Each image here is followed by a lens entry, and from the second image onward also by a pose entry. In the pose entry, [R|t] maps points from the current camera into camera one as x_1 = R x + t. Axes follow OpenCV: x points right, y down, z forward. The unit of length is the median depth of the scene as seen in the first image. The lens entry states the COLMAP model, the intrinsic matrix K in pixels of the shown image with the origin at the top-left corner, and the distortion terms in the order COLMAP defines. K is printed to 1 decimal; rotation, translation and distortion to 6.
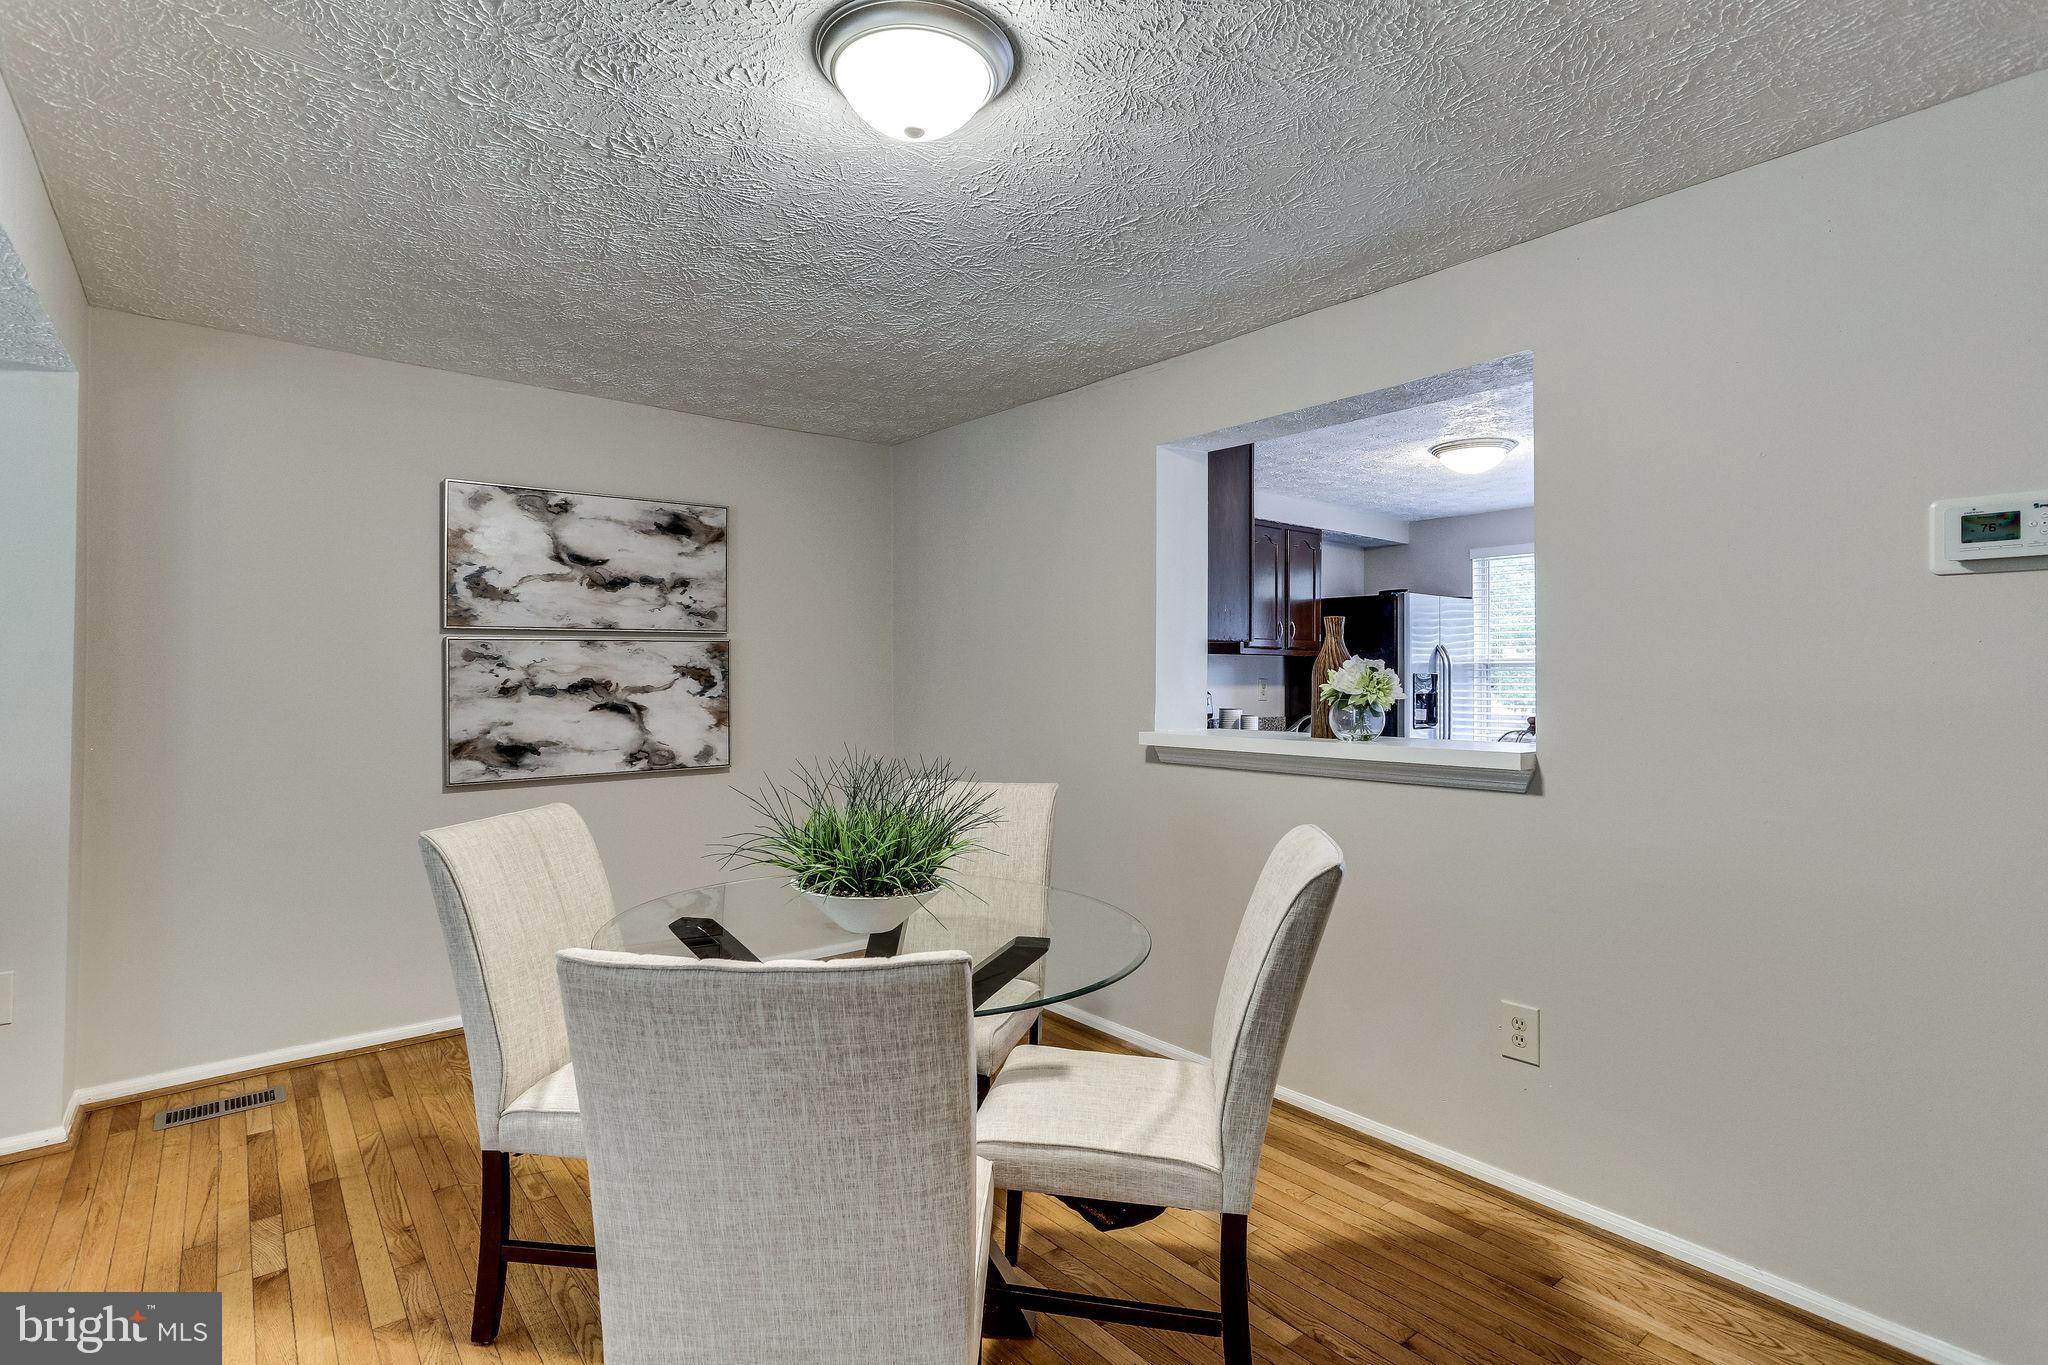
lens RADIAL K [[977.1, 0, 1018.6], [0, 977.1, 675.6], [0, 0, 1]] dist [-0.029459, 0.006204]
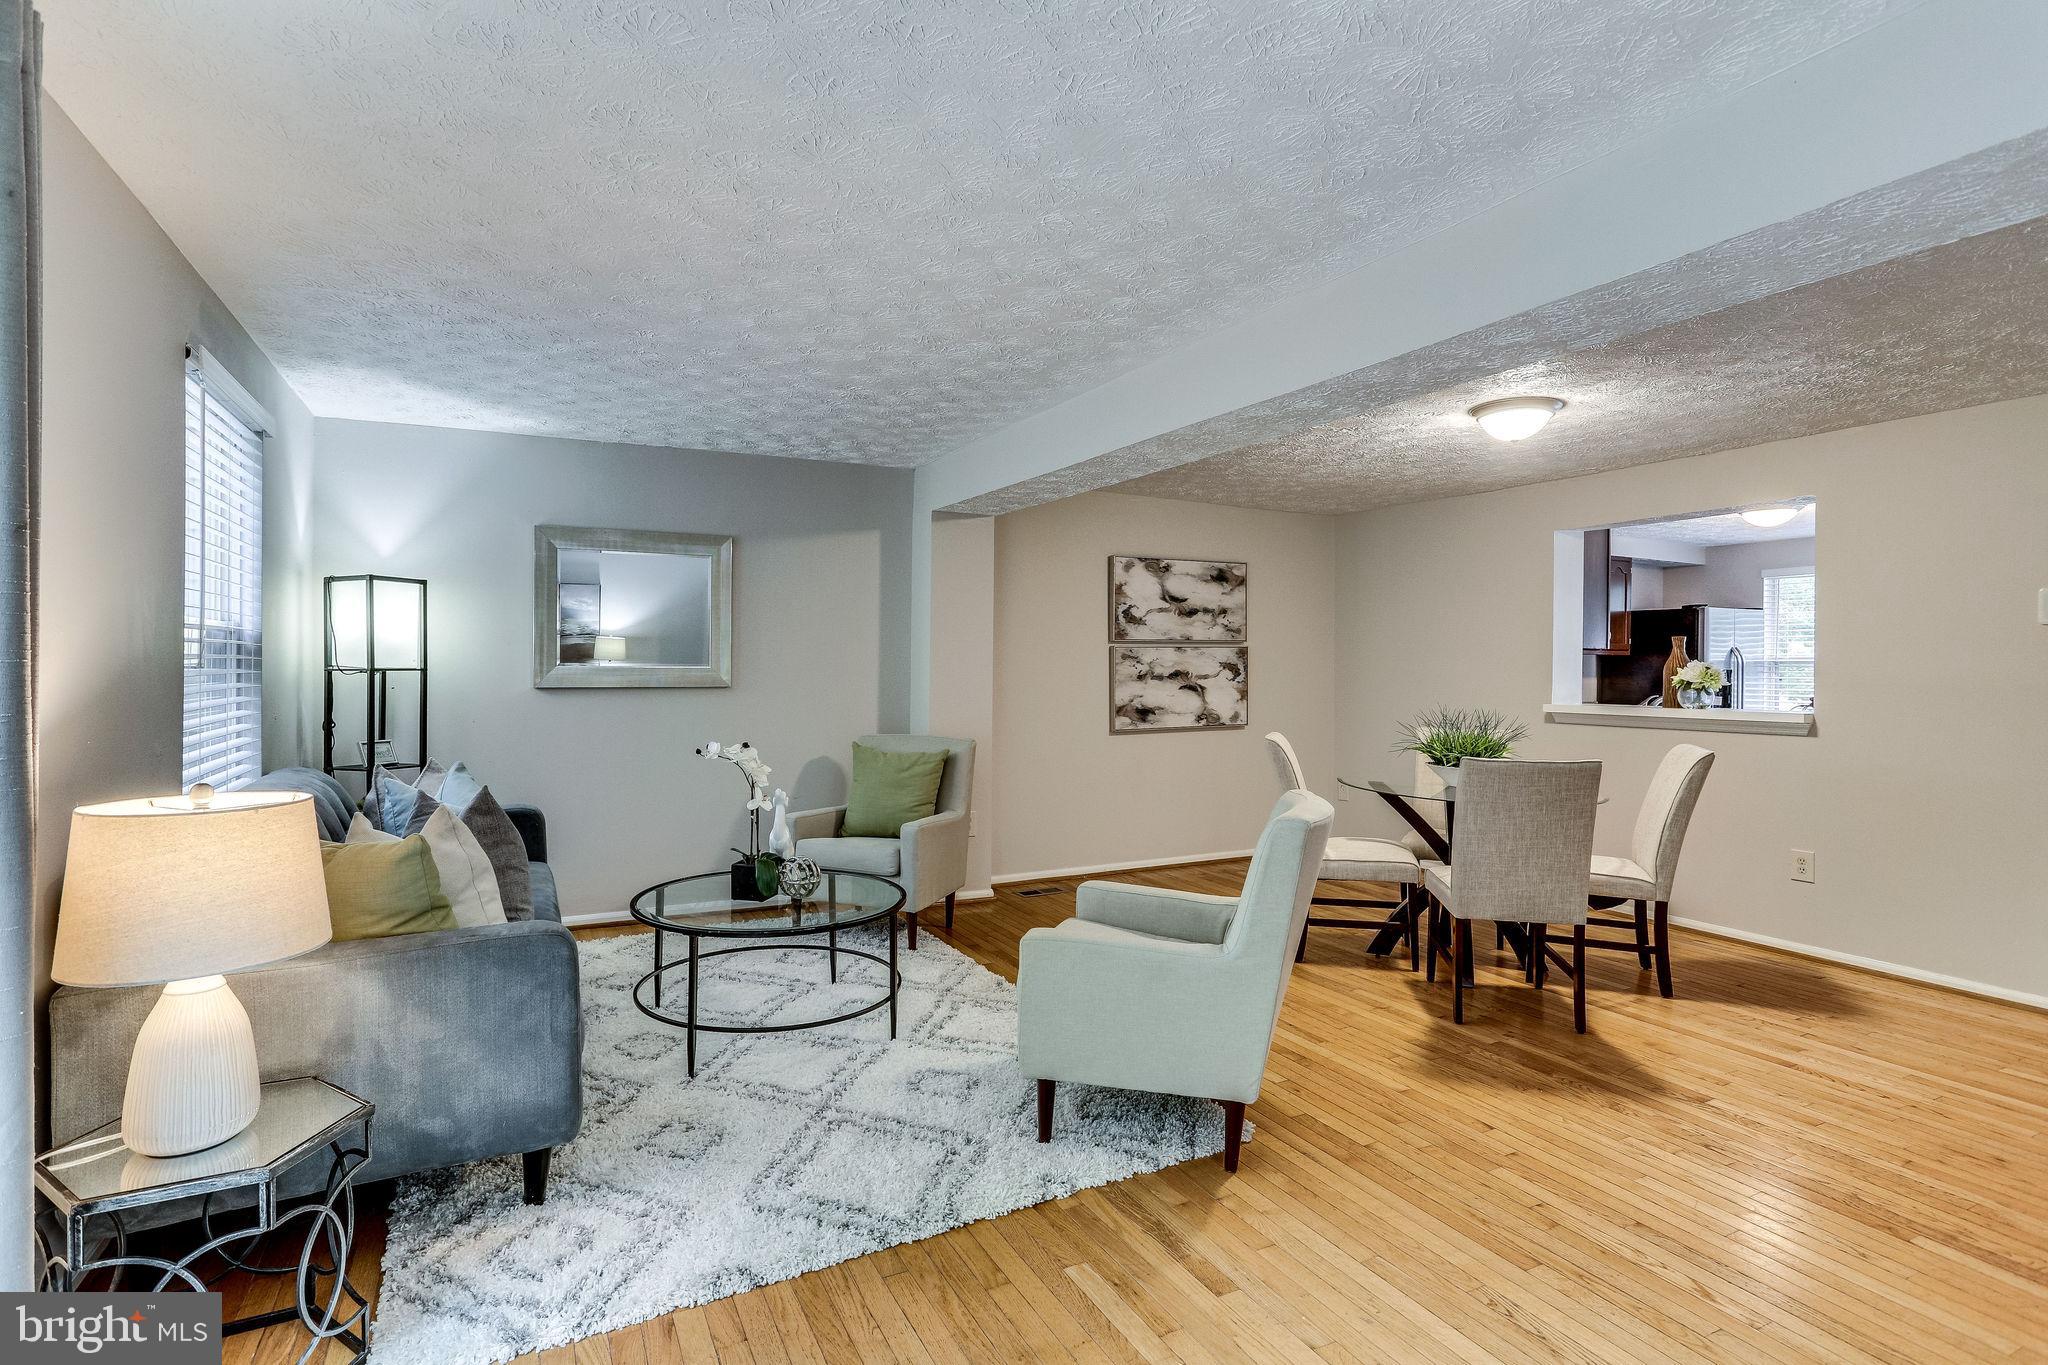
lens RADIAL K [[977.1, 0, 1029.2], [0, 977.1, 669.1], [0, 0, 1]] dist [-0.029459, 0.006204]
pose [[0.979218, 0.005571, -0.202732, -0.356665], [-0.005088, 0.999983, 0.002908, -0.002200], [0.202745, -0.001816, 0.979230, -0.705698]]
